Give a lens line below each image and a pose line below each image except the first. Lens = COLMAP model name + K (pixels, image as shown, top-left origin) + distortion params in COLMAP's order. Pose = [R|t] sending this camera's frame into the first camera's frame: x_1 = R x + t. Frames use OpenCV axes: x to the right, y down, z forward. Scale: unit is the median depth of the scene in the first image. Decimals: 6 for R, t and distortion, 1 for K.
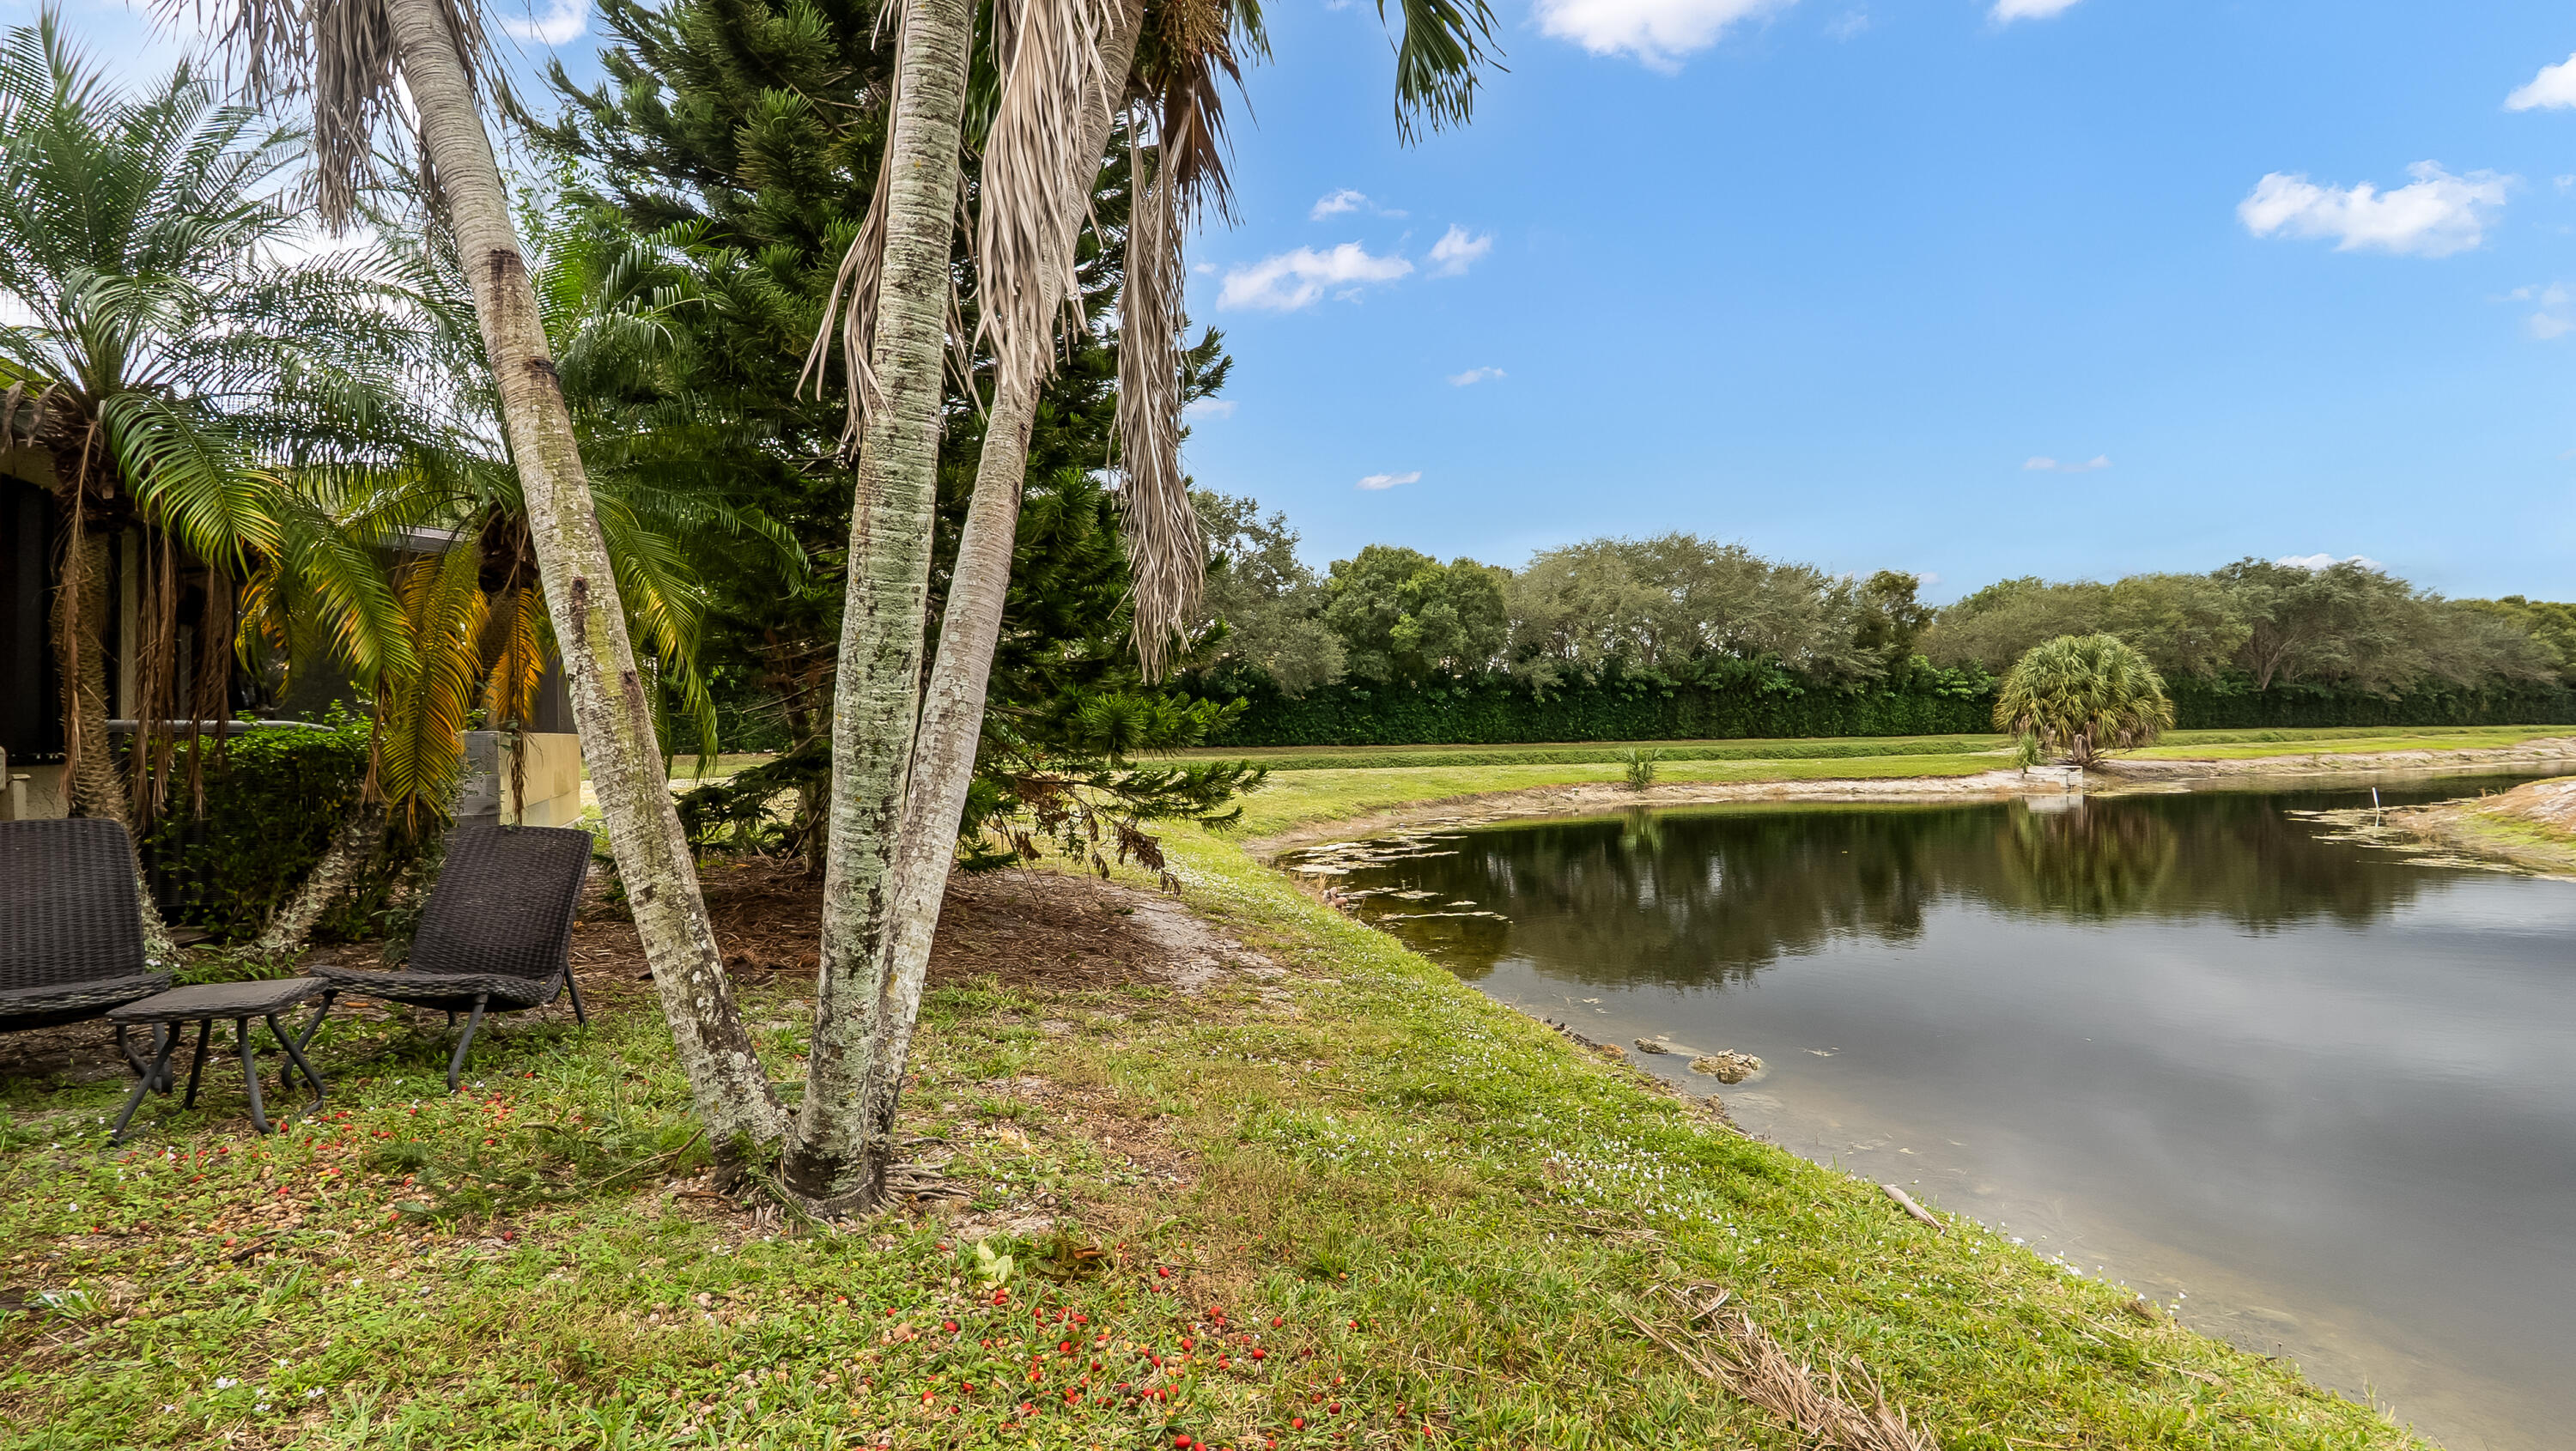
lens RADIAL K [[1192.9, 0, 1289.7], [0, 1192.9, 723.0], [0, 0, 1]] dist [-0.004055, -0.000033]
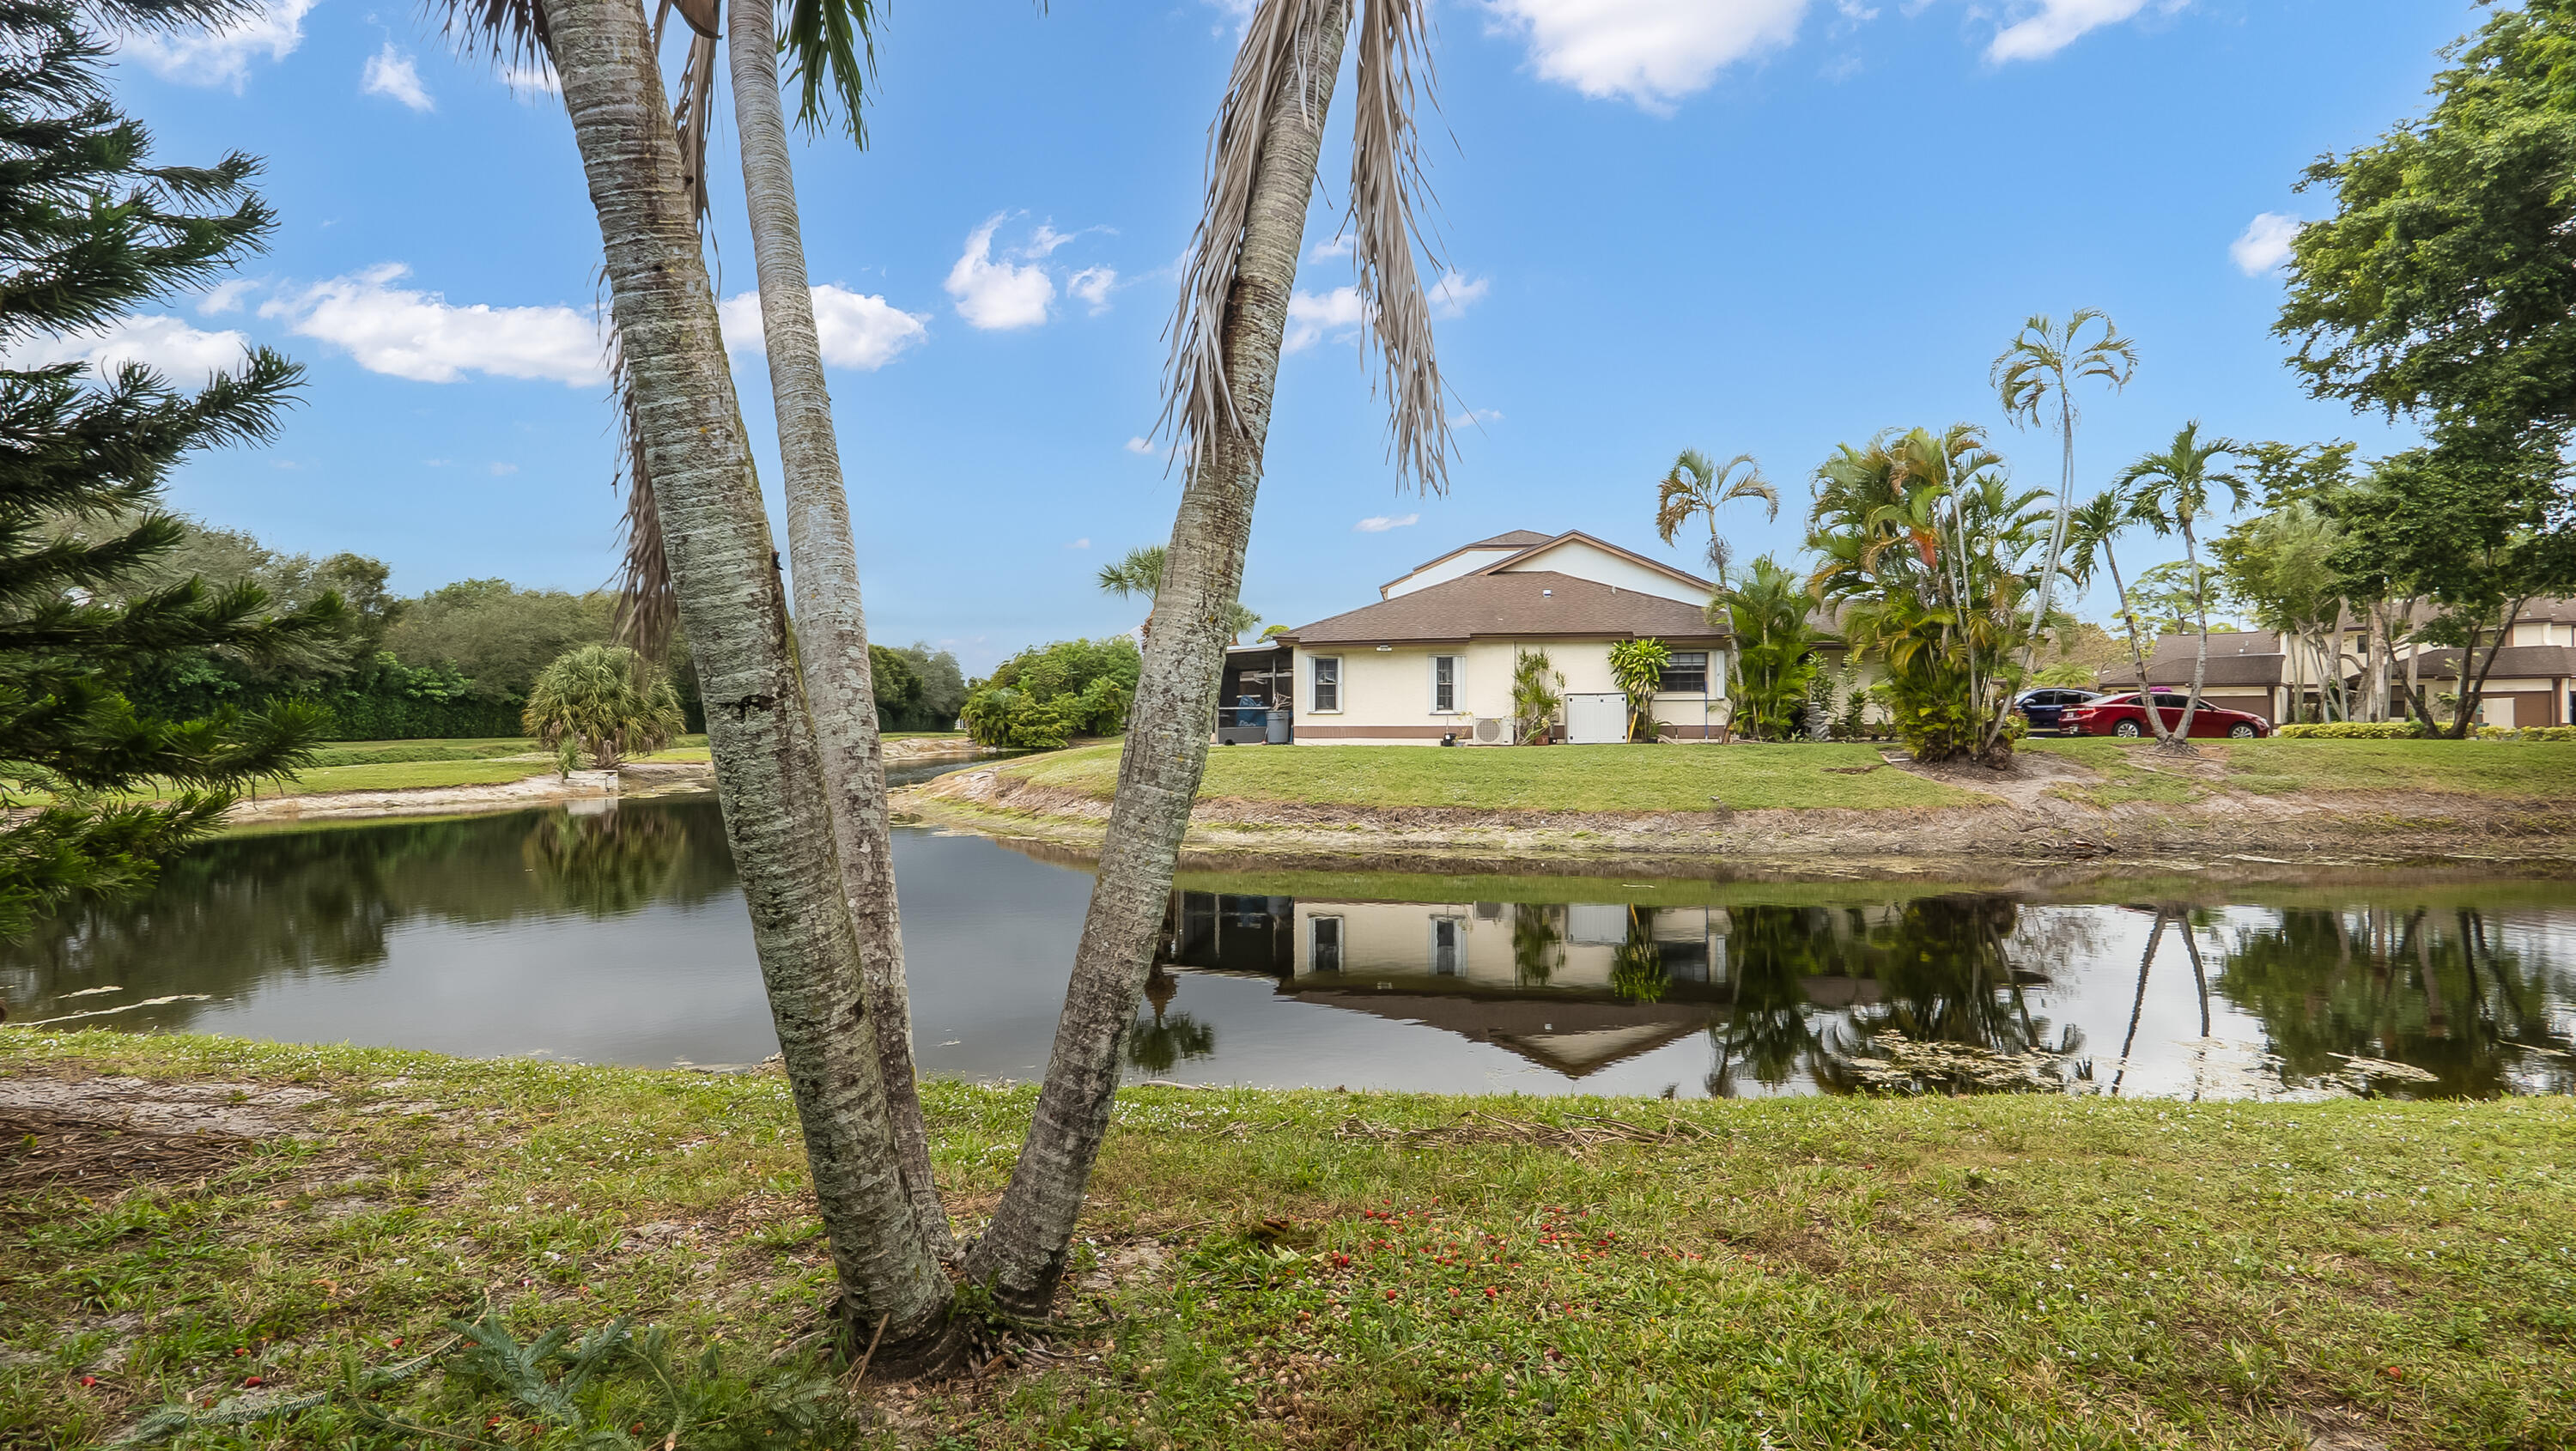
lens RADIAL K [[1192.9, 0, 1287.9], [0, 1192.9, 712.9], [0, 0, 1]] dist [-0.004055, -0.000033]
pose [[0.386209, 0.022182, 0.922145, -0.077249], [-0.011242, 0.999750, -0.019340, -0.000907], [-0.922343, -0.002897, 0.386361, 0.037850]]
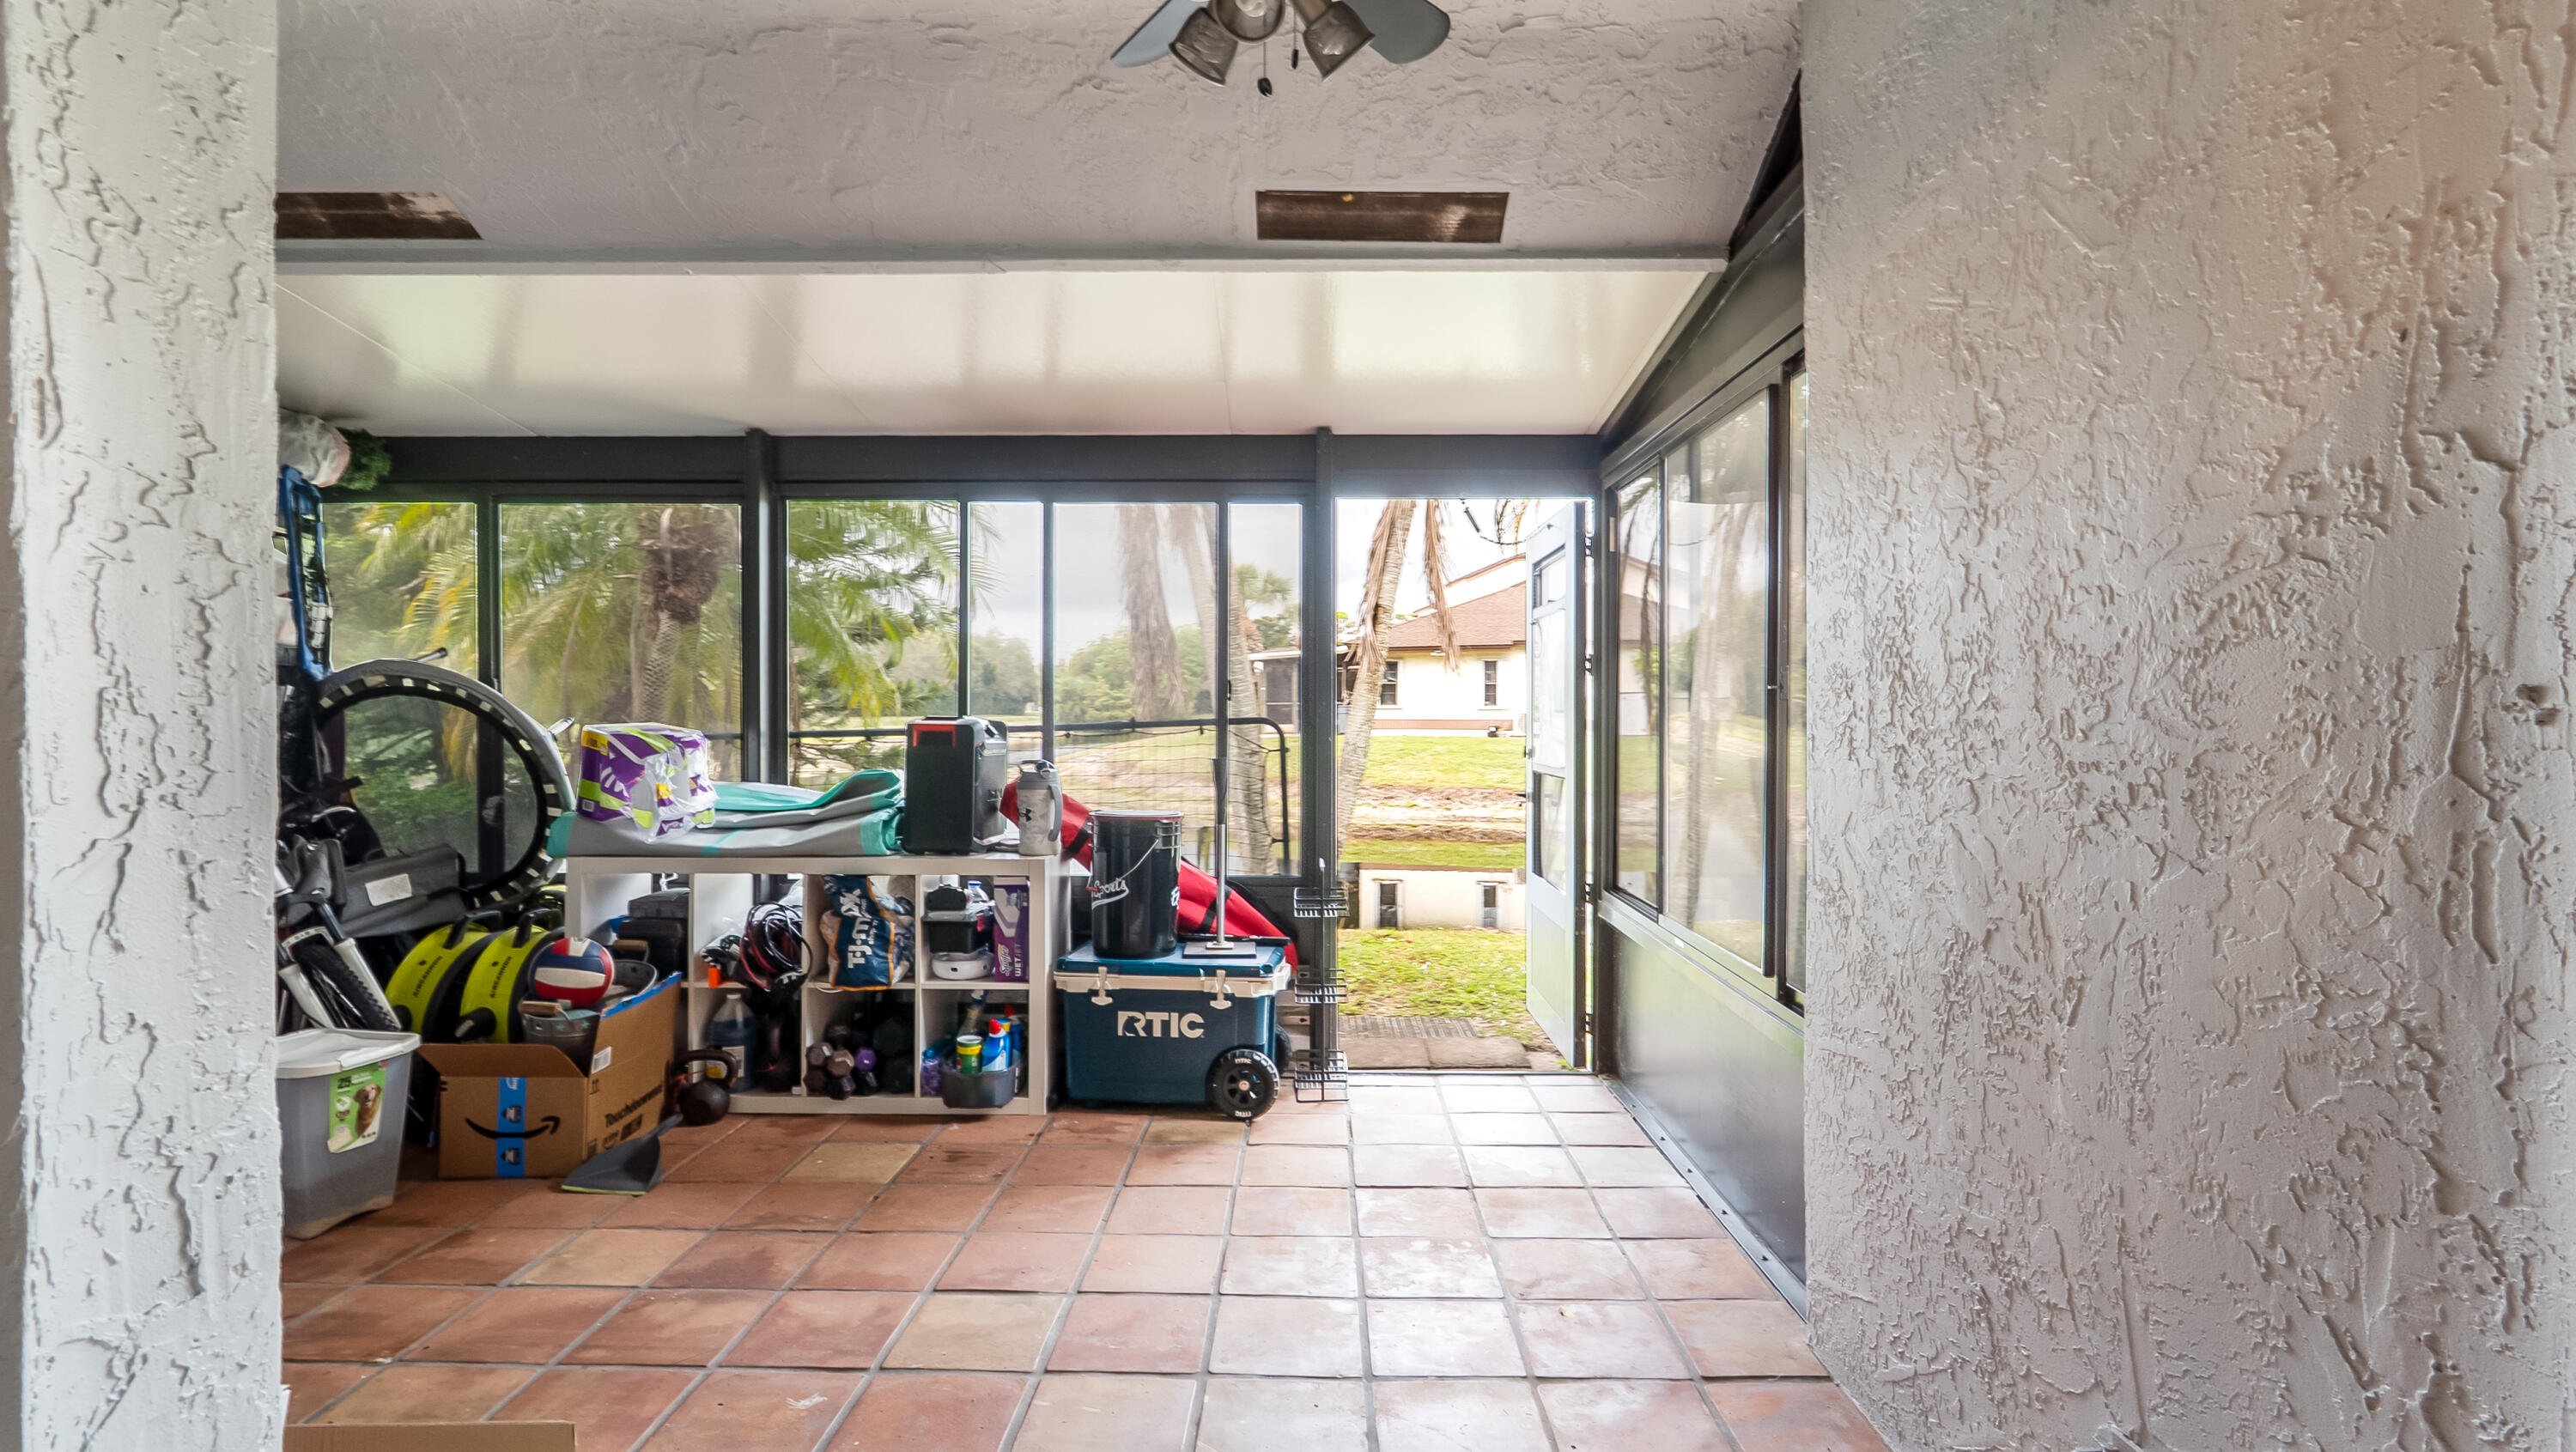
lens RADIAL K [[1184.2, 0, 1311.7], [0, 1184.2, 717.6], [0, 0, 1]] dist [-0.004701, -0.000585]
pose [[0.412287, 0.005654, 0.911036, -0.187896], [-0.013073, 0.999915, -0.000290, -0.007152], [-0.910960, -0.011790, 0.412326, -0.000607]]
